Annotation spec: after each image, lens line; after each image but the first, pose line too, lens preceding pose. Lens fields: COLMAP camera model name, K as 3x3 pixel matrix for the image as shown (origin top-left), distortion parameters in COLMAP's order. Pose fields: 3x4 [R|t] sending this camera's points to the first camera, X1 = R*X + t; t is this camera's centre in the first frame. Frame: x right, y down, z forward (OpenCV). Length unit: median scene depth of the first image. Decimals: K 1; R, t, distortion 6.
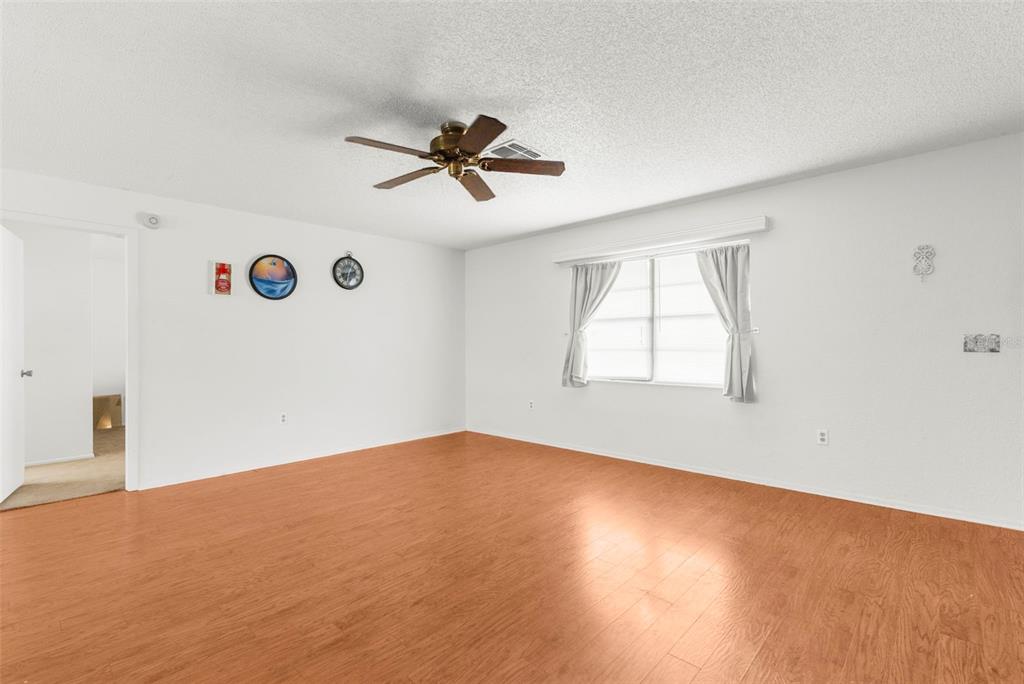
lens RADIAL K [[467.0, 0, 514.7], [0, 467.0, 340.5], [0, 0, 1]] dist [-0.016108, 0.002916]
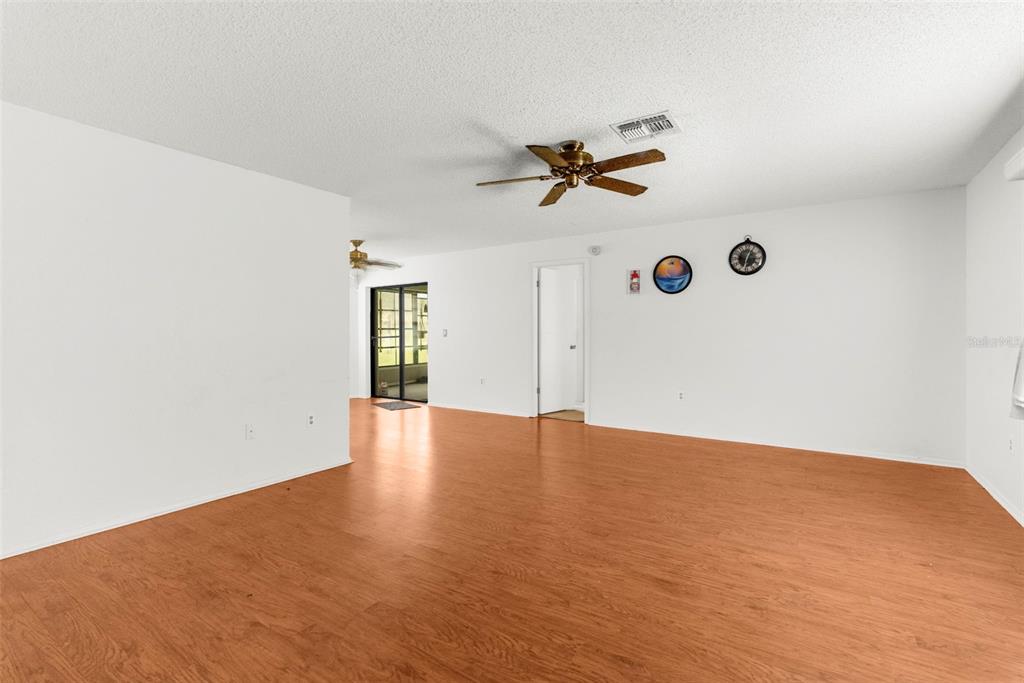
lens RADIAL K [[467.0, 0, 500.3], [0, 467.0, 330.1], [0, 0, 1]] dist [-0.016108, 0.002916]
pose [[0.139527, 0.005122, -0.990205, 0.624023], [0.009360, 0.999935, 0.006492, -0.007547], [0.990174, -0.010174, 0.139470, 0.423641]]
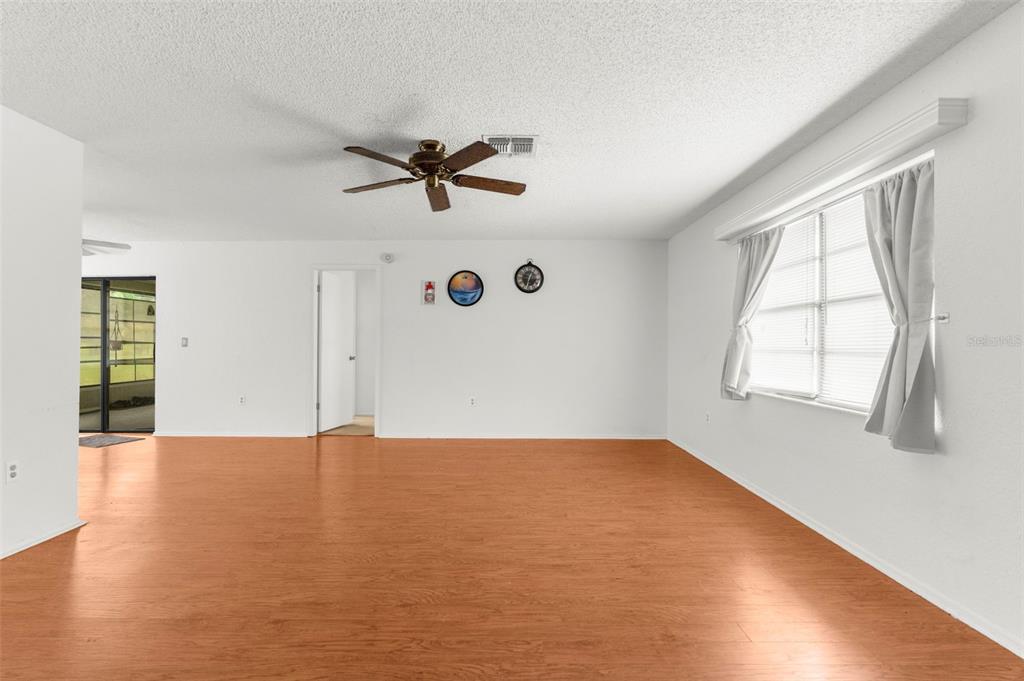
lens RADIAL K [[467.0, 0, 504.1], [0, 467.0, 336.9], [0, 0, 1]] dist [-0.016108, 0.002916]
pose [[0.669536, -0.003866, -0.742769, 0.513058], [-0.003289, 0.999961, -0.008169, 0.005655], [0.742772, 0.007912, 0.669498, 0.247677]]
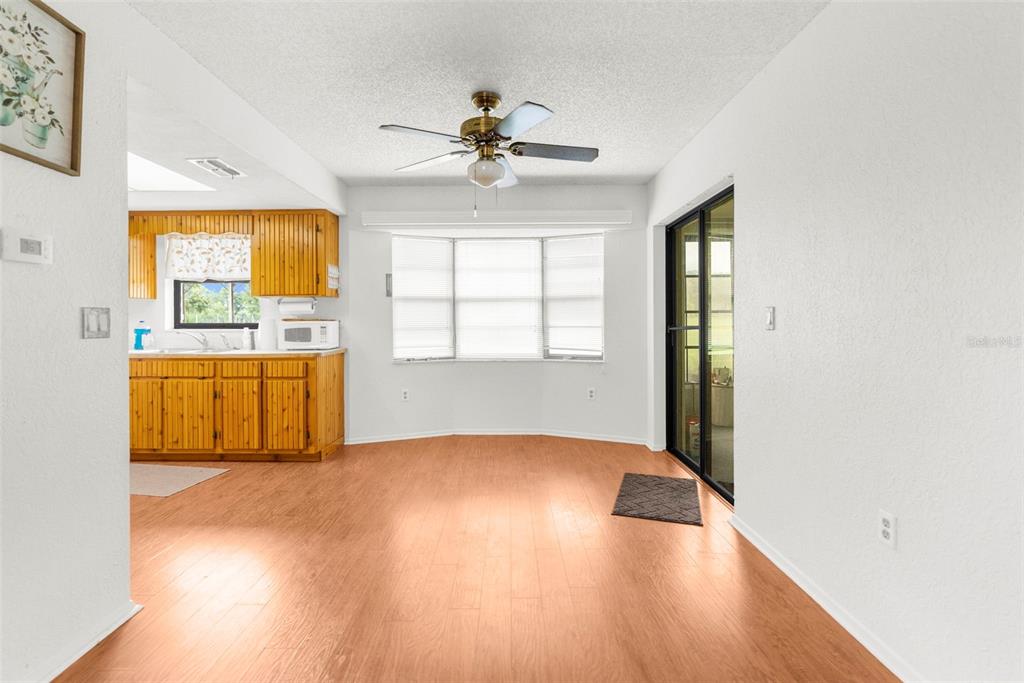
lens RADIAL K [[467.0, 0, 498.6], [0, 467.0, 312.1], [0, 0, 1]] dist [-0.016108, 0.002916]
pose [[-0.743151, -0.003379, -0.669115, -0.519160], [0.012391, 0.999746, -0.018811, 0.013387], [0.669009, -0.022270, -0.742920, 0.642733]]
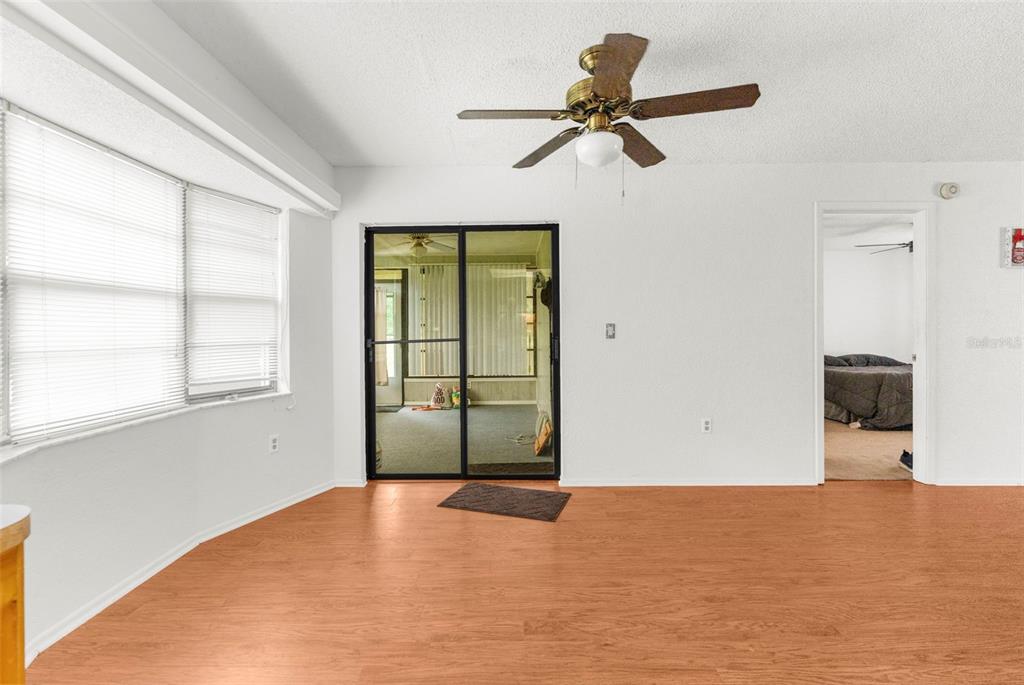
lens RADIAL K [[467.0, 0, 509.2], [0, 467.0, 332.2], [0, 0, 1]] dist [-0.016108, 0.002916]
pose [[0.671650, 0.004976, -0.740852, -0.618934], [0.005187, 0.999921, 0.011419, 0.004834], [0.740850, -0.011513, 0.671571, -0.226870]]
